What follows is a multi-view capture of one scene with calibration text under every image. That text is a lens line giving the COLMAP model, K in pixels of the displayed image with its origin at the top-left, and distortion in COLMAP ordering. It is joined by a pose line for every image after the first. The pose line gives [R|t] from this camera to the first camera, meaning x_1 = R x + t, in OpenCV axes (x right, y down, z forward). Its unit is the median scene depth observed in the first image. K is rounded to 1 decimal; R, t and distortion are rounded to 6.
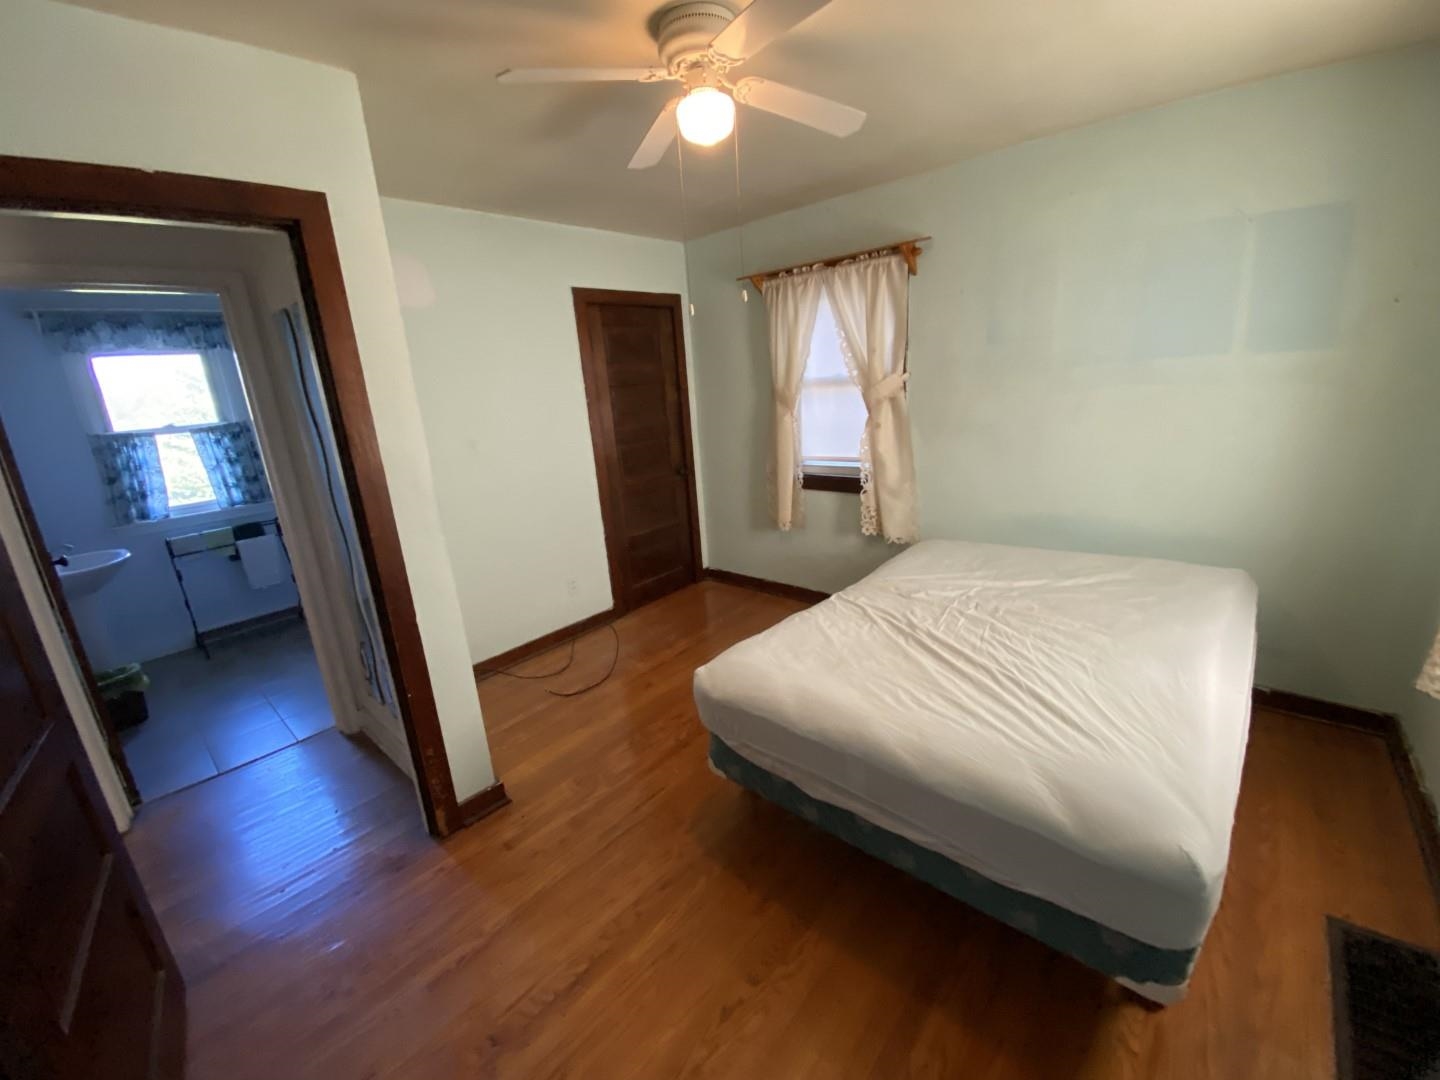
lens RADIAL K [[581.3, 0, 717.7], [0, 581.3, 535.9], [0, 0, 1]] dist [0.037342, -0.030820]
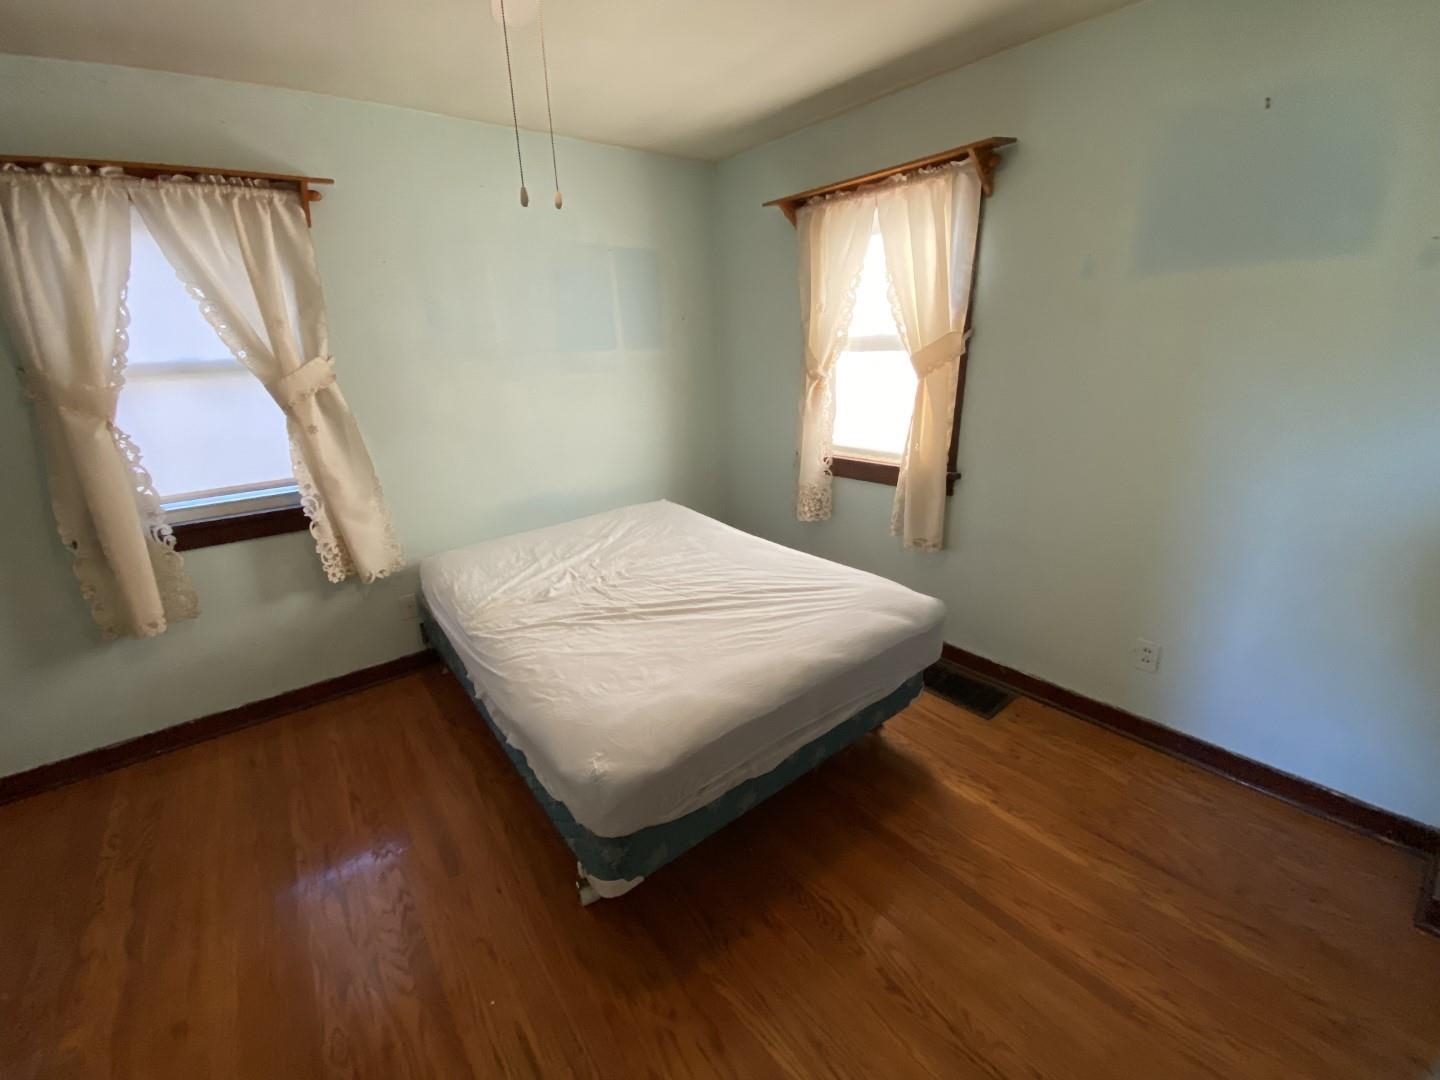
lens RADIAL K [[581.3, 0, 717.7], [0, 581.3, 535.9], [0, 0, 1]] dist [0.037342, -0.030820]
pose [[0.187645, -0.236365, 0.953374, -0.585657], [0.278618, 0.943556, 0.179093, -0.095708], [-0.941892, 0.232021, 0.242909, 0.657616]]
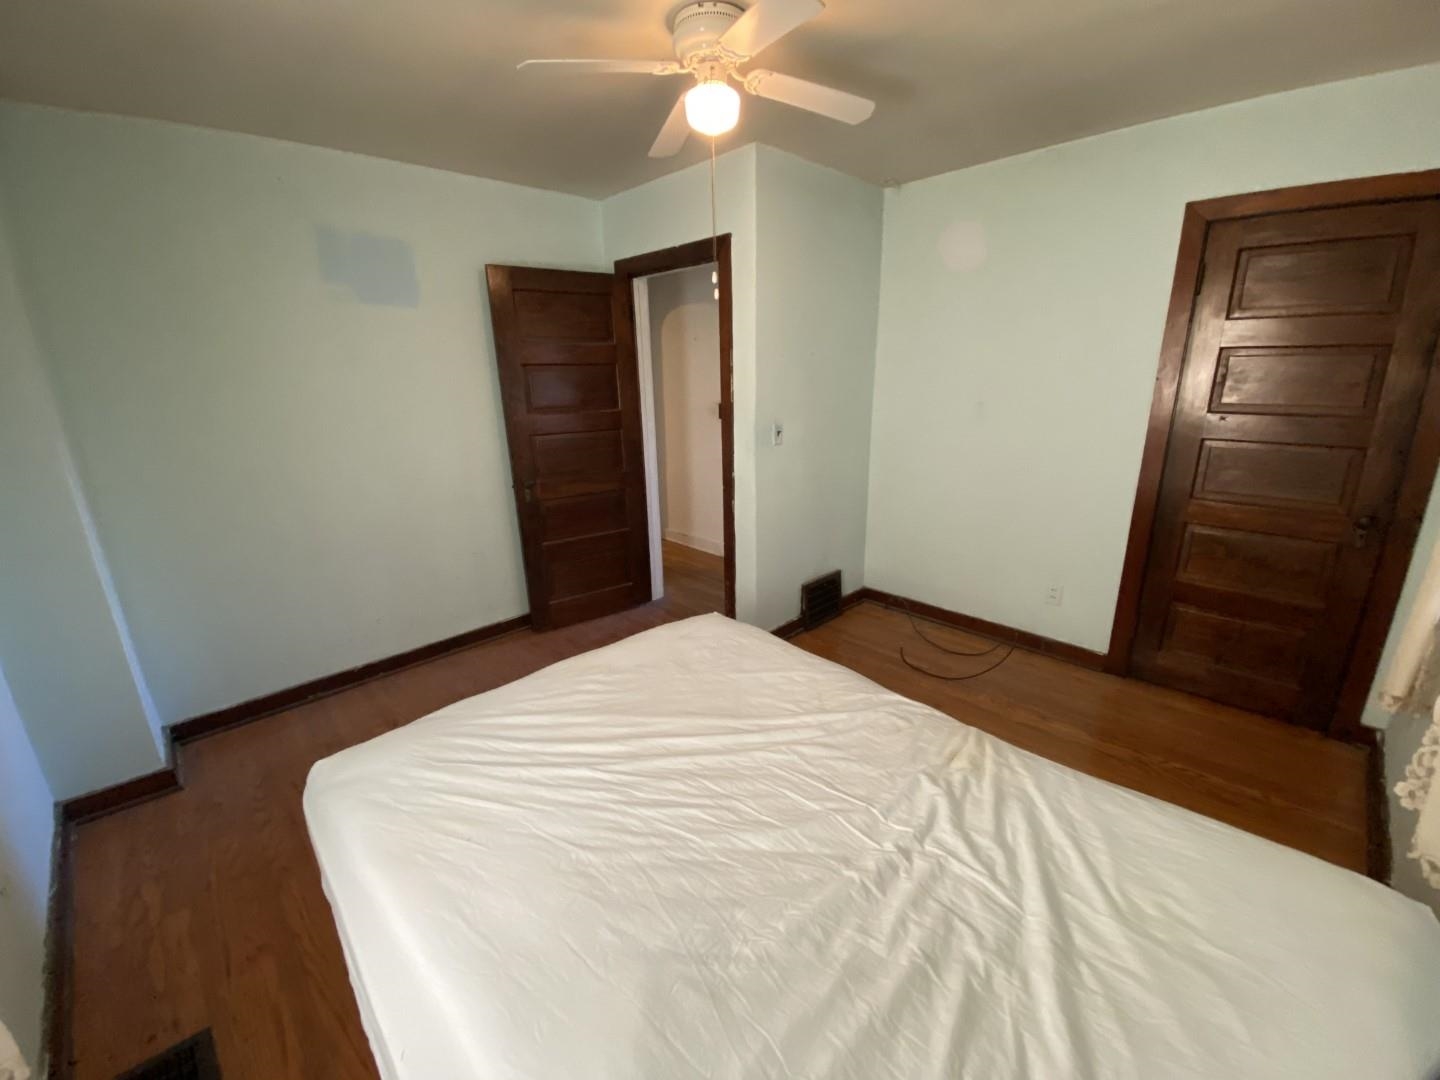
lens RADIAL K [[581.3, 0, 717.7], [0, 581.3, 535.9], [0, 0, 1]] dist [0.037342, -0.030820]
pose [[-0.076490, 0.340712, -0.937051, 1.002018], [-0.235443, 0.907055, 0.349025, -0.312715], [0.968873, 0.247319, 0.010837, 0.968096]]
